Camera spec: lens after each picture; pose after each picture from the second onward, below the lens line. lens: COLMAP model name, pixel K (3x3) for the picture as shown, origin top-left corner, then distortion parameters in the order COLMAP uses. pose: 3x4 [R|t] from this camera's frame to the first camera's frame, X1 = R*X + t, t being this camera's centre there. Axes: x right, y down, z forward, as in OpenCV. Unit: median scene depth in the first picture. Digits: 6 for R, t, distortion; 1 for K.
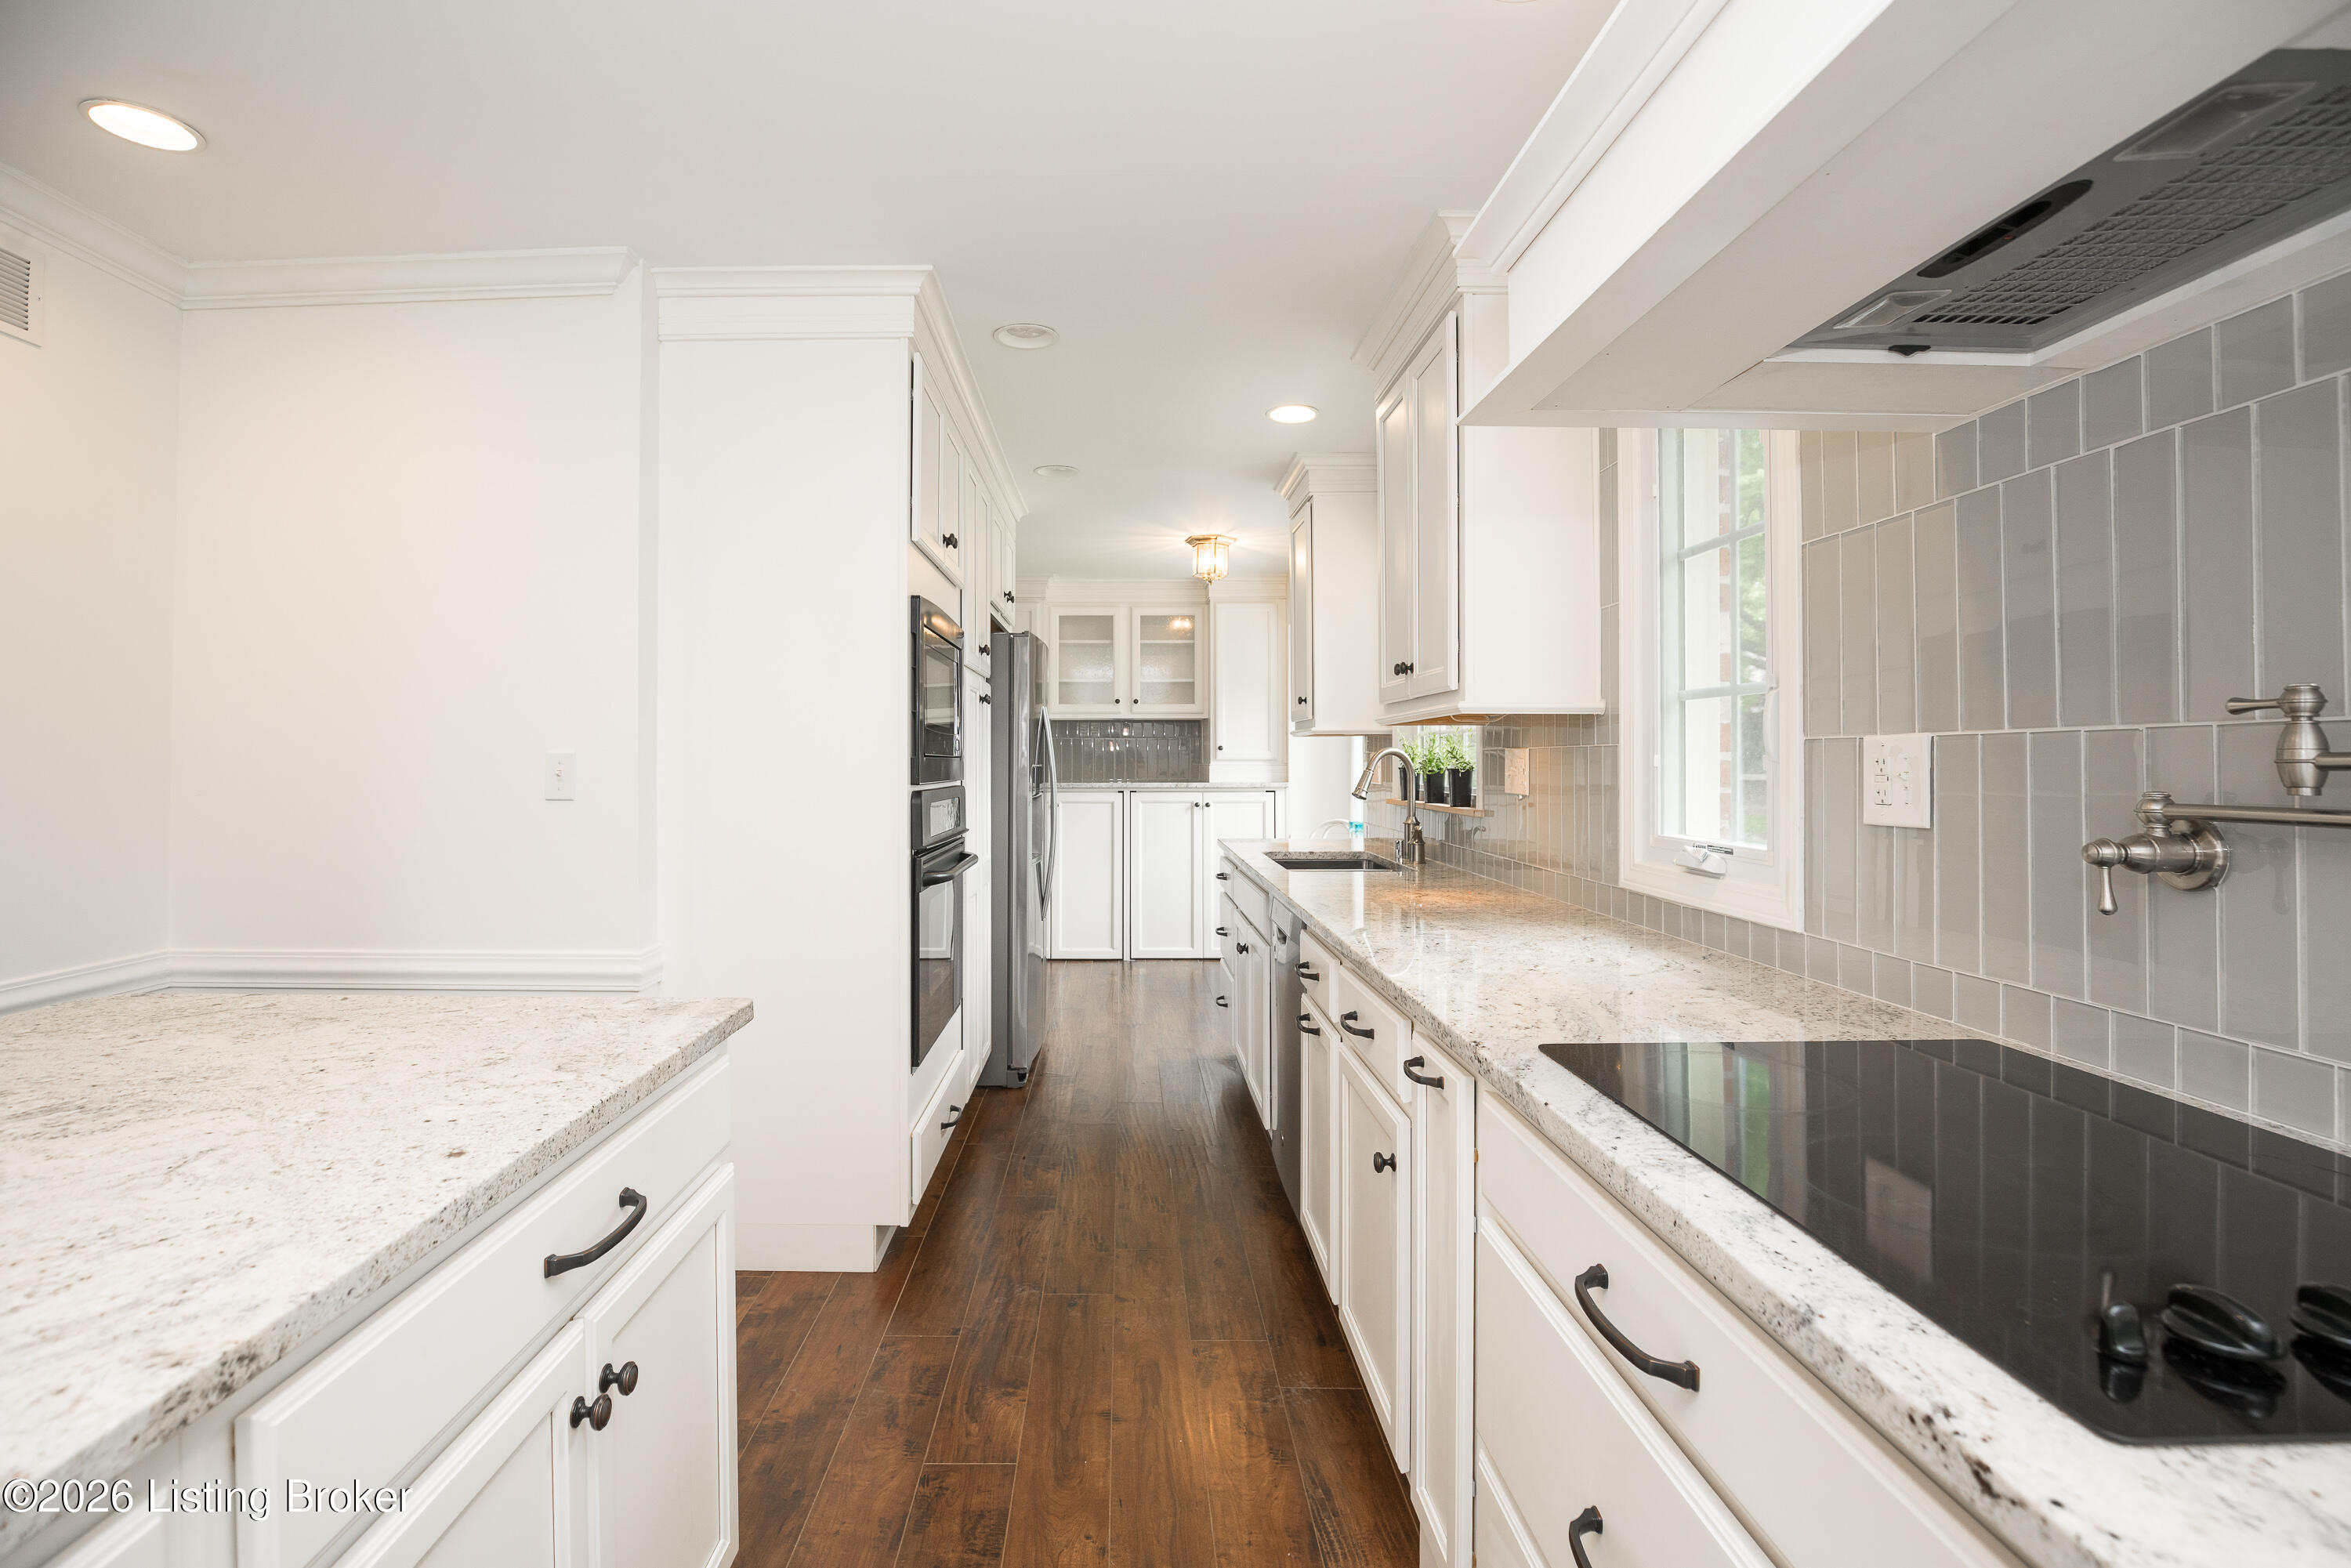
lens RADIAL K [[1100.0, 0, 1085.9], [0, 1100.0, 750.8], [0, 0, 1]] dist [-0.035153, 0.002447]
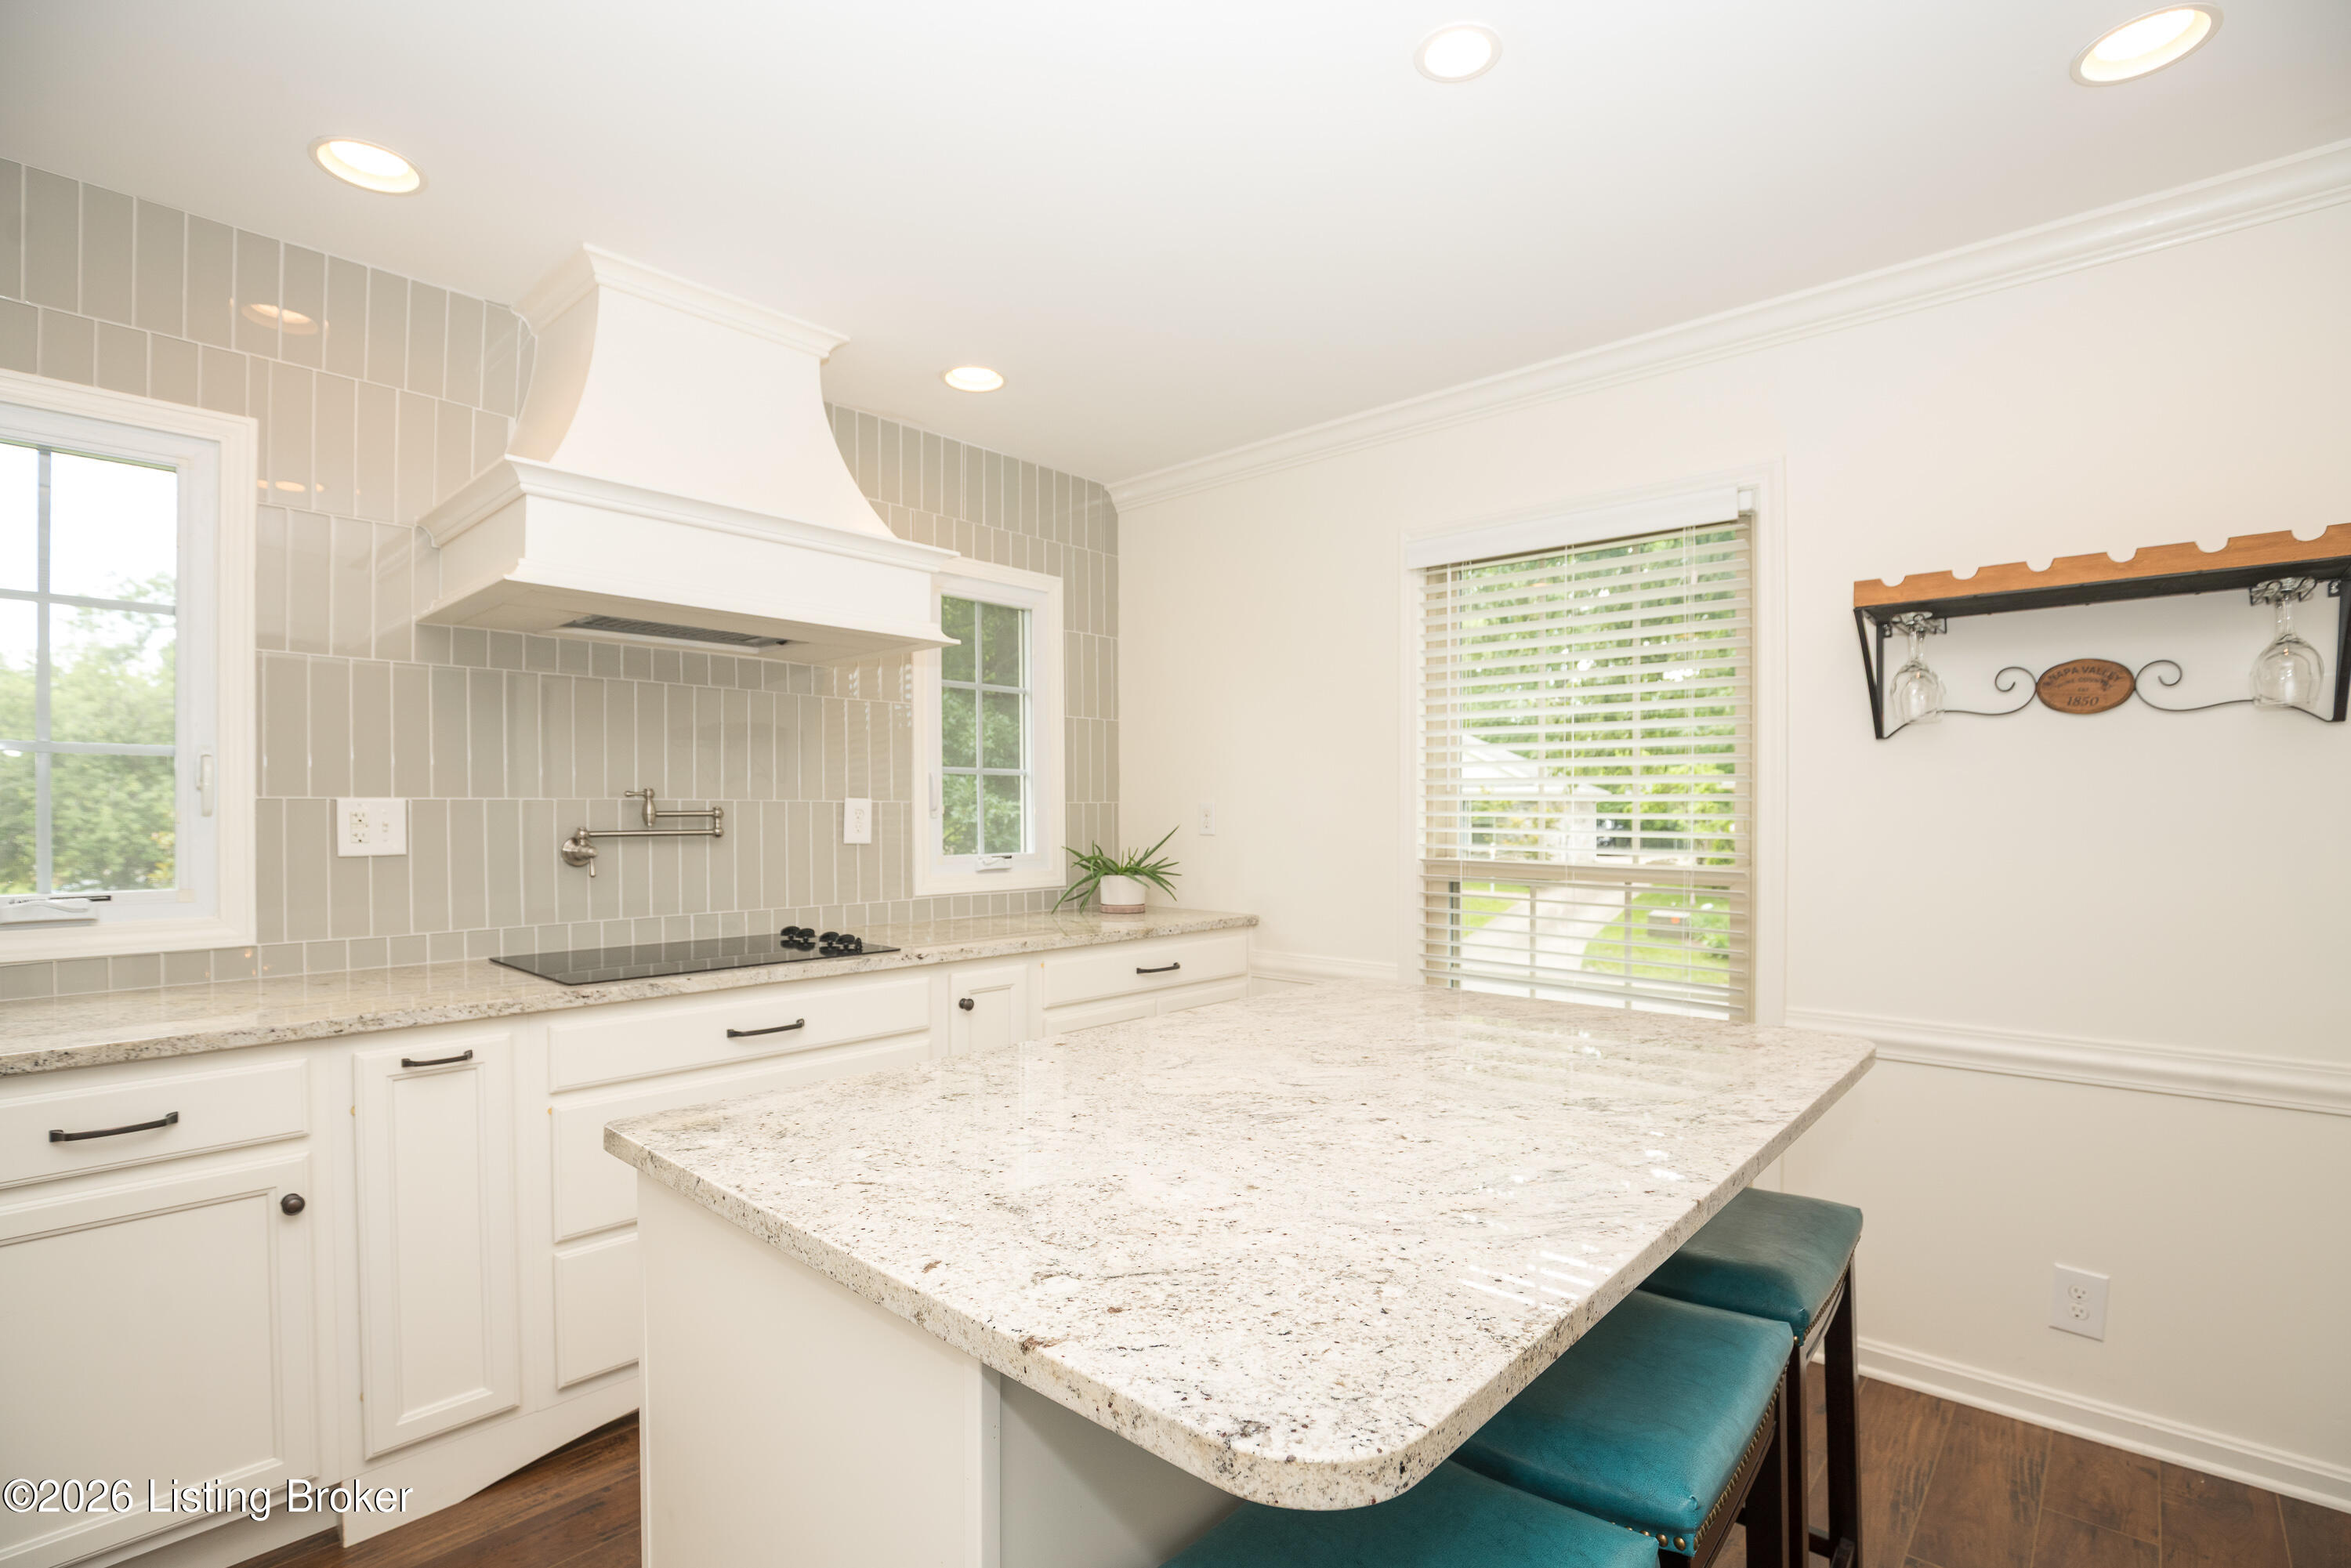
lens RADIAL K [[1100.0, 0, 1178.9], [0, 1100.0, 818.3], [0, 0, 1]] dist [-0.035153, 0.002447]
pose [[-0.759799, -0.003853, 0.650146, -1.279481], [-0.005687, 0.999984, -0.000720, 0.010273], [-0.650133, -0.004245, -0.759809, 1.533870]]
